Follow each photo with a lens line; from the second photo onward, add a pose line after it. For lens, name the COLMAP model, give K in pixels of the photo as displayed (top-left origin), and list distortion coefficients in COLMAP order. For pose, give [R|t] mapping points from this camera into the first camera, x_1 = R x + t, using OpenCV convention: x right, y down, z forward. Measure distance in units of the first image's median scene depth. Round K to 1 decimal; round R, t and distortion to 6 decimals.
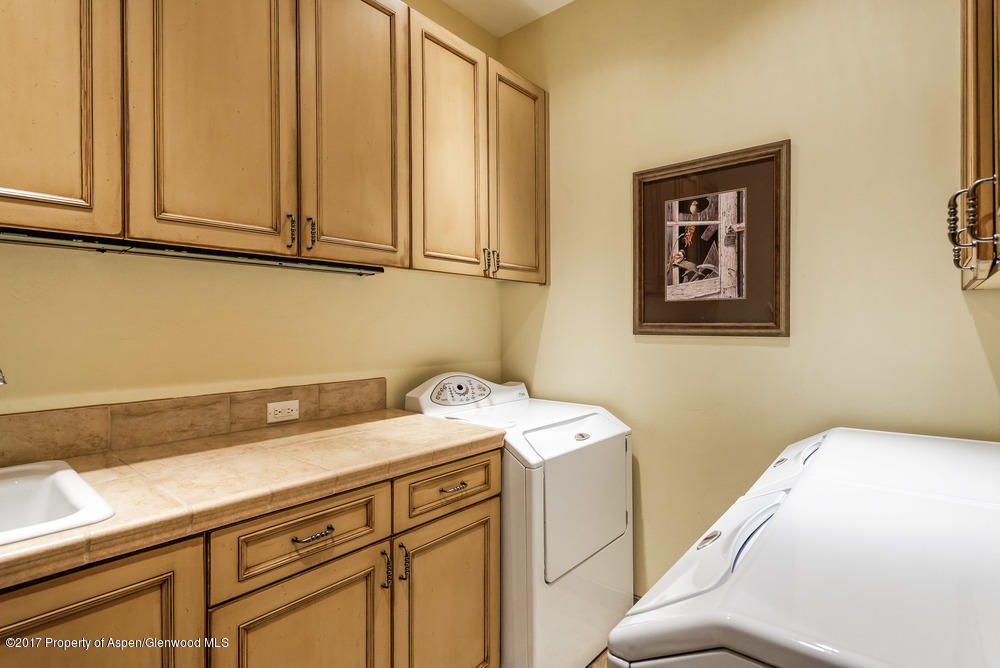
lens RADIAL K [[475.0, 0, 499.3], [0, 475.0, 335.1], [0, 0, 1]] dist [-0.017822, 0.006327]
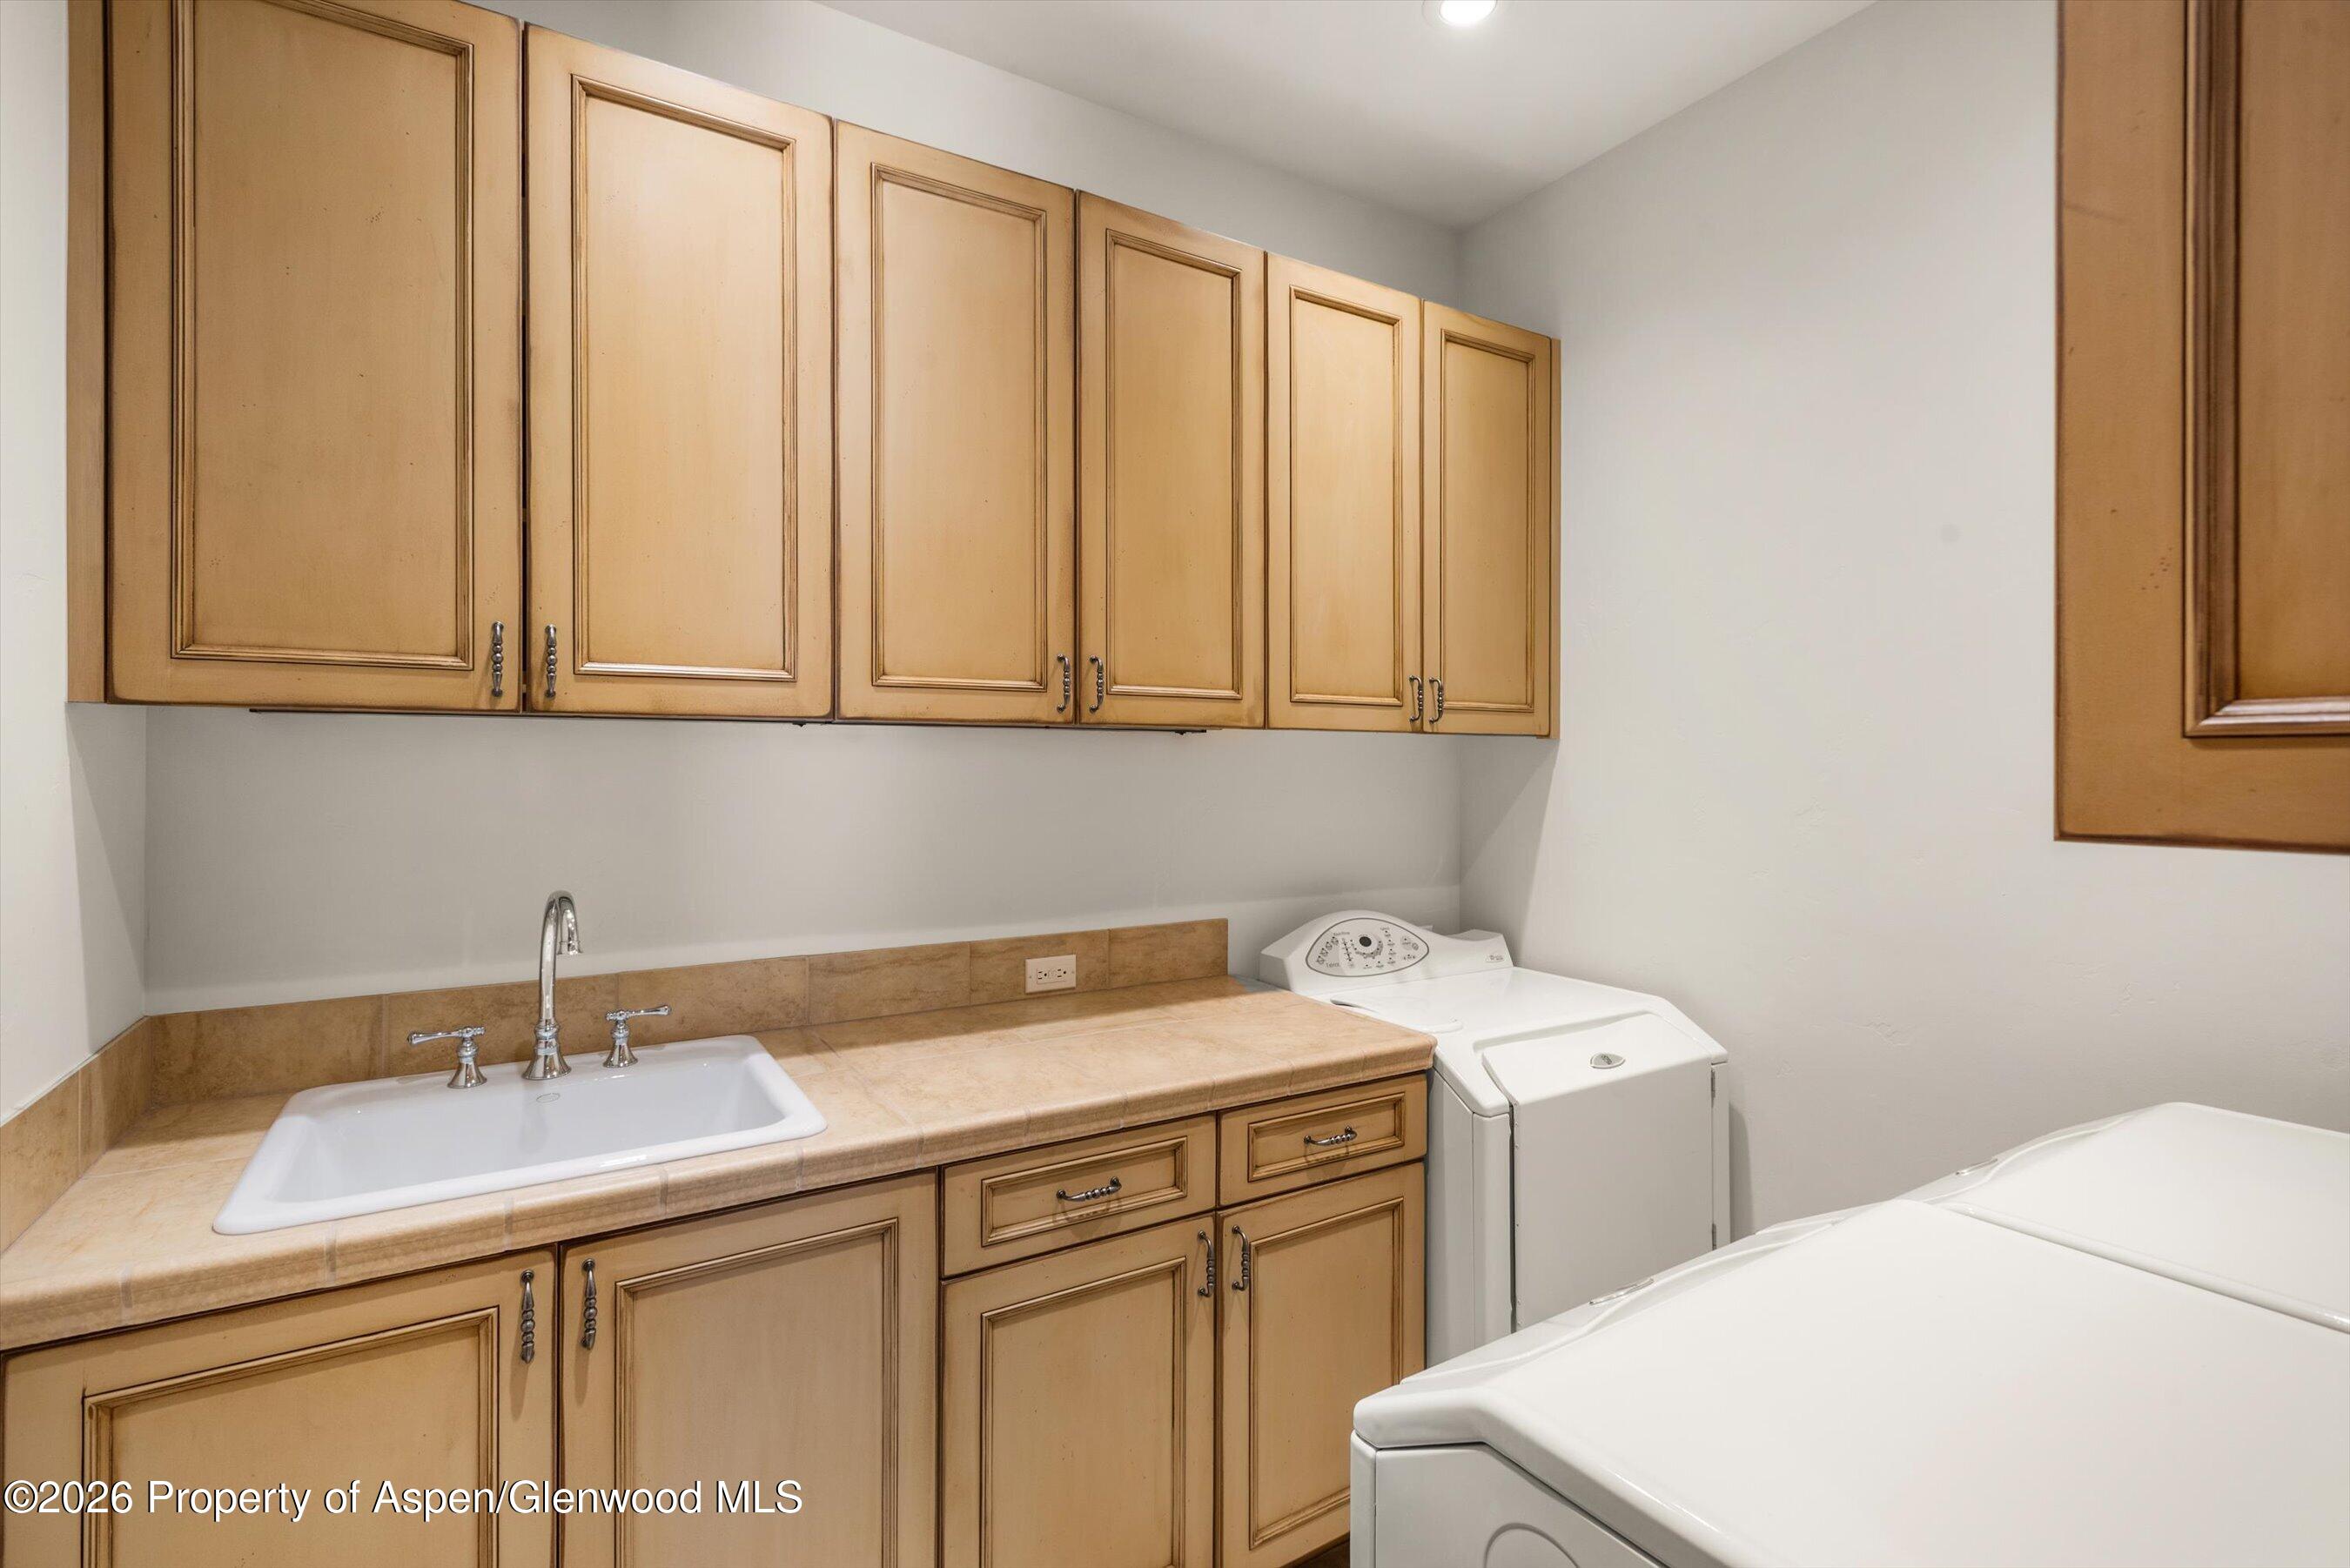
lens RADIAL K [[1078.1, 0, 1191.1], [0, 1078.1, 770.0], [0, 0, 1]] dist [0.000498, 0.001618]
pose [[0.951940, 0.009416, -0.306139, 0.131993], [-0.008664, 0.999955, 0.003815, -0.111797], [0.306161, -0.000979, 0.951979, -0.251820]]
